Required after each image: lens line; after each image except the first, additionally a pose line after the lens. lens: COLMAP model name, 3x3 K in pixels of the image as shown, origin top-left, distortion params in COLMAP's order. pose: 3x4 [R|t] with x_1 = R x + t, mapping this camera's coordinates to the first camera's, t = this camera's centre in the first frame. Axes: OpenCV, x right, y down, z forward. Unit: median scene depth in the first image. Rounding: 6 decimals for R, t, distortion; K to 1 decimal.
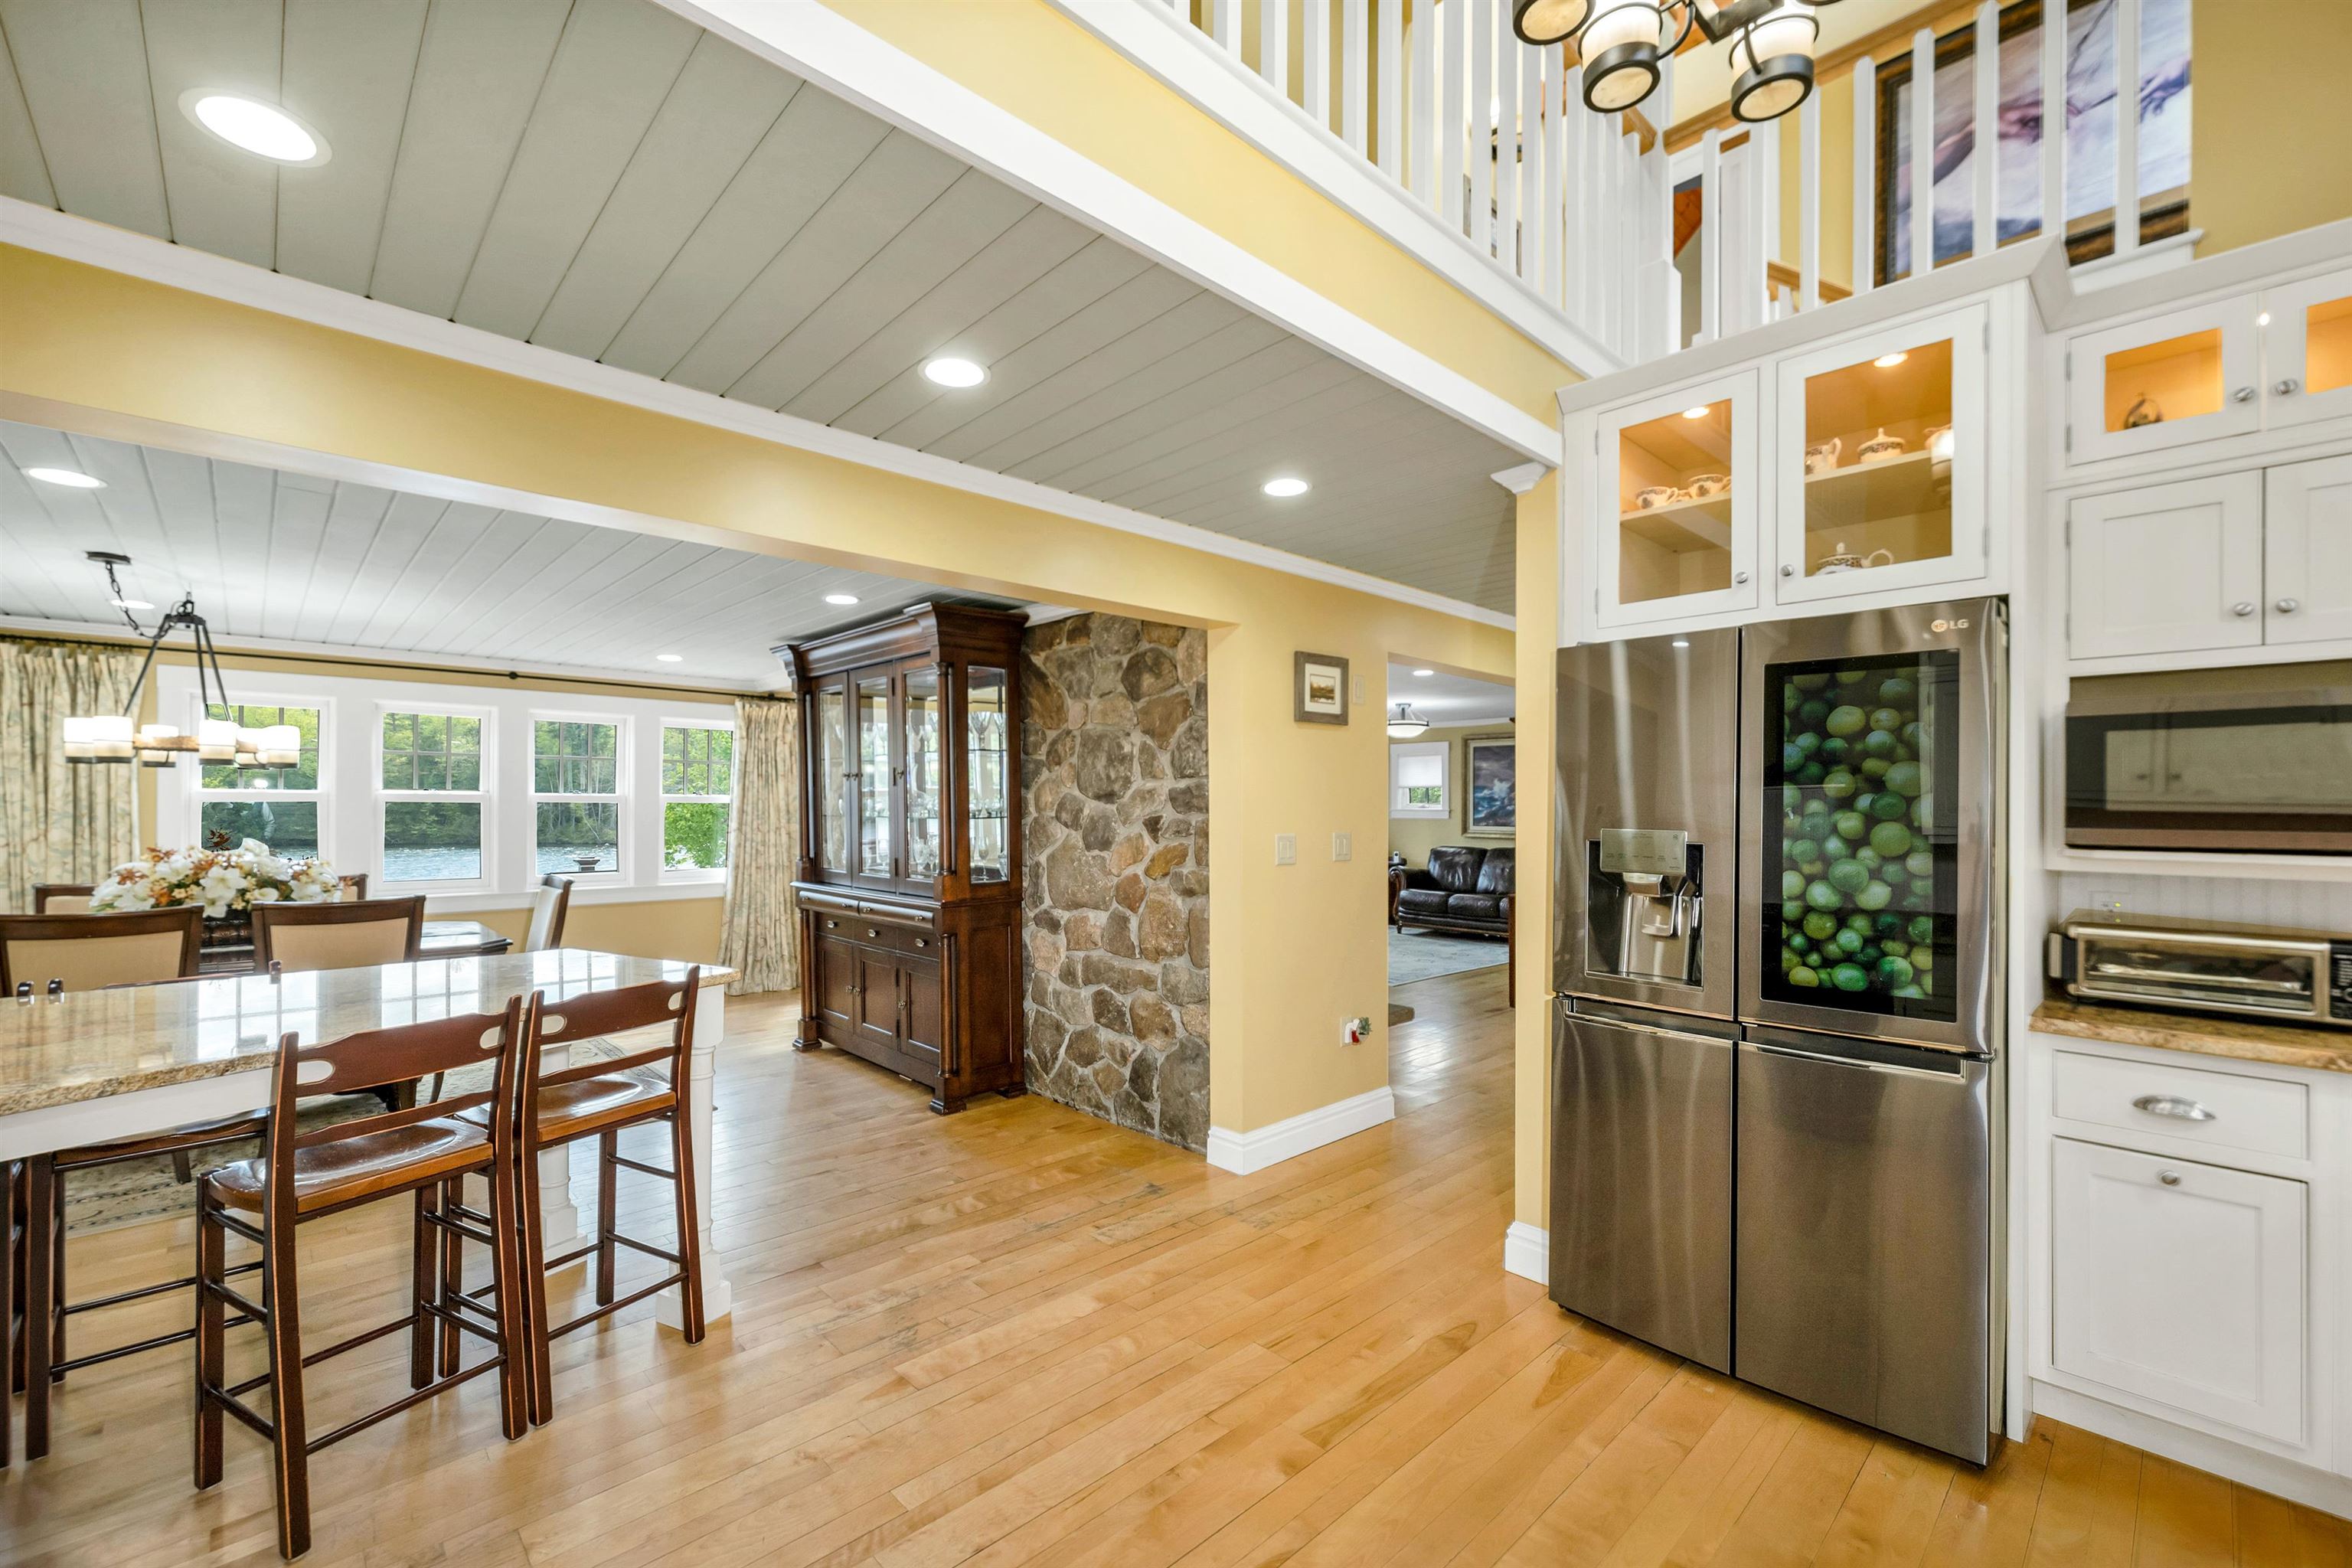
lens RADIAL K [[987.5, 0, 1171.4], [0, 987.5, 803.2], [0, 0, 1]] dist [0.004593, 0.000405]
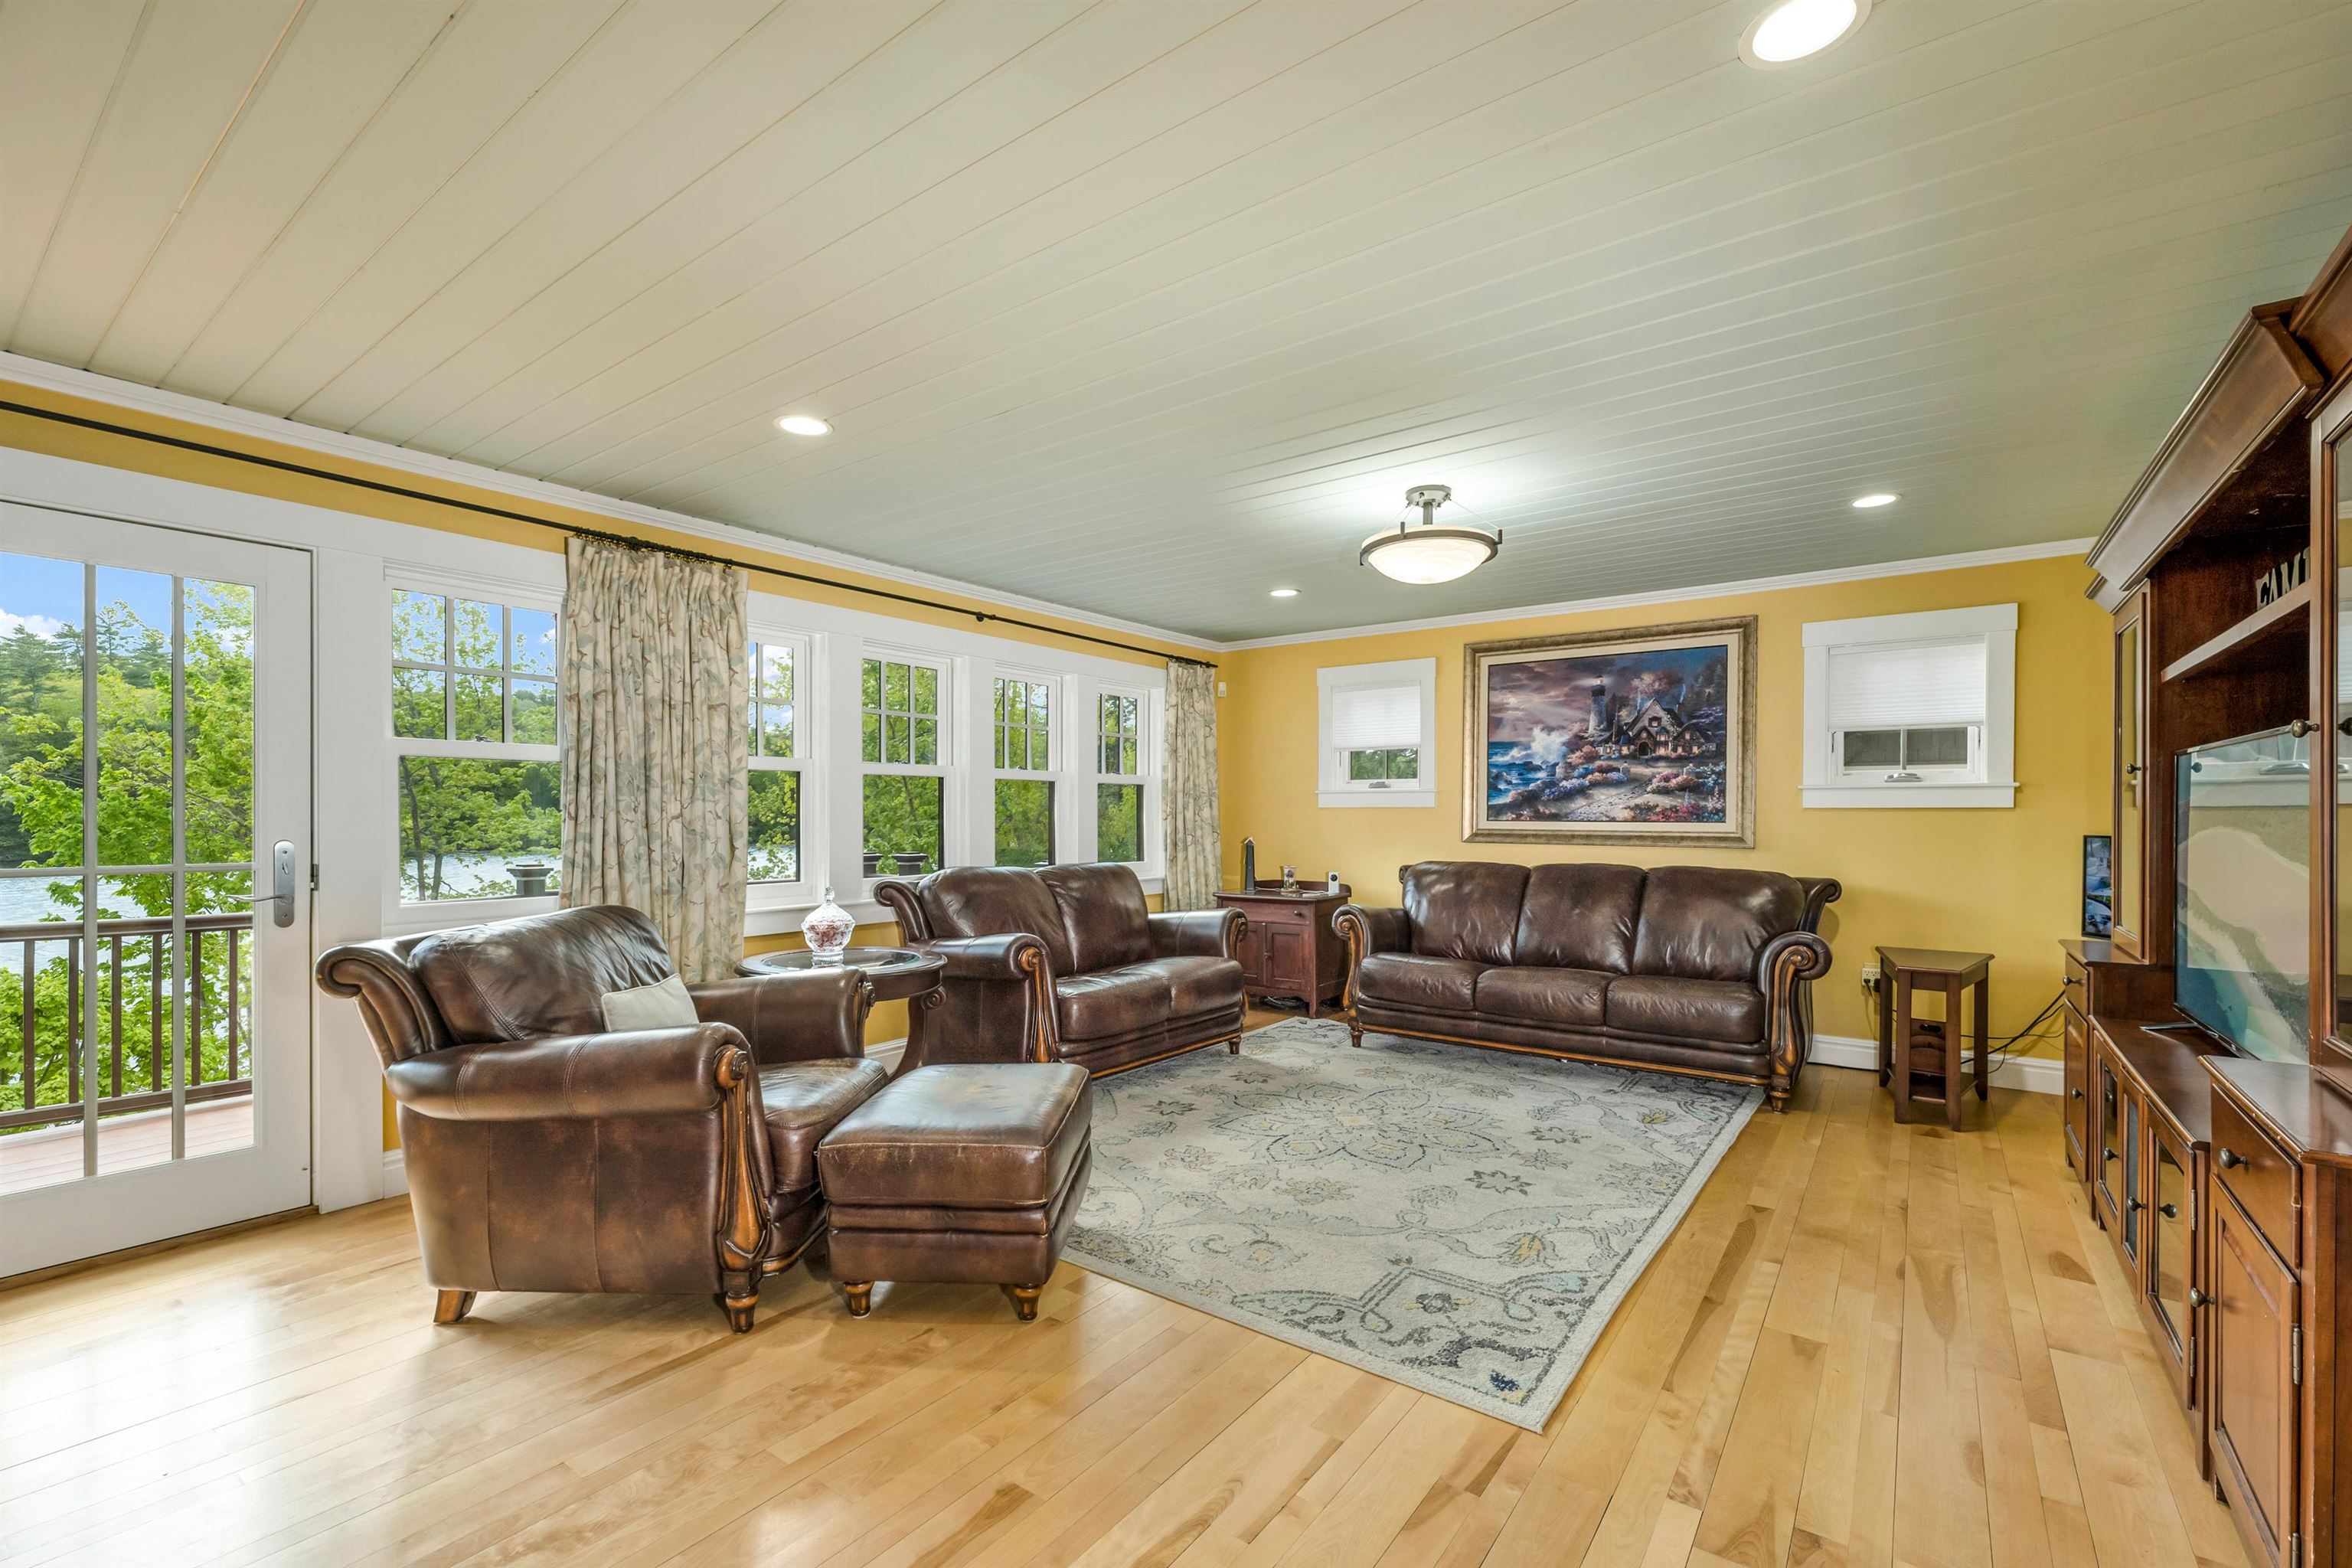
lens RADIAL K [[987.5, 0, 1183.8], [0, 987.5, 804.5], [0, 0, 1]] dist [0.004593, 0.000405]
pose [[0.987812, -0.003601, 0.155612, 0.072384], [0.003379, 0.999993, 0.001695, 0.013497], [-0.155617, -0.001149, 0.987817, 0.527120]]
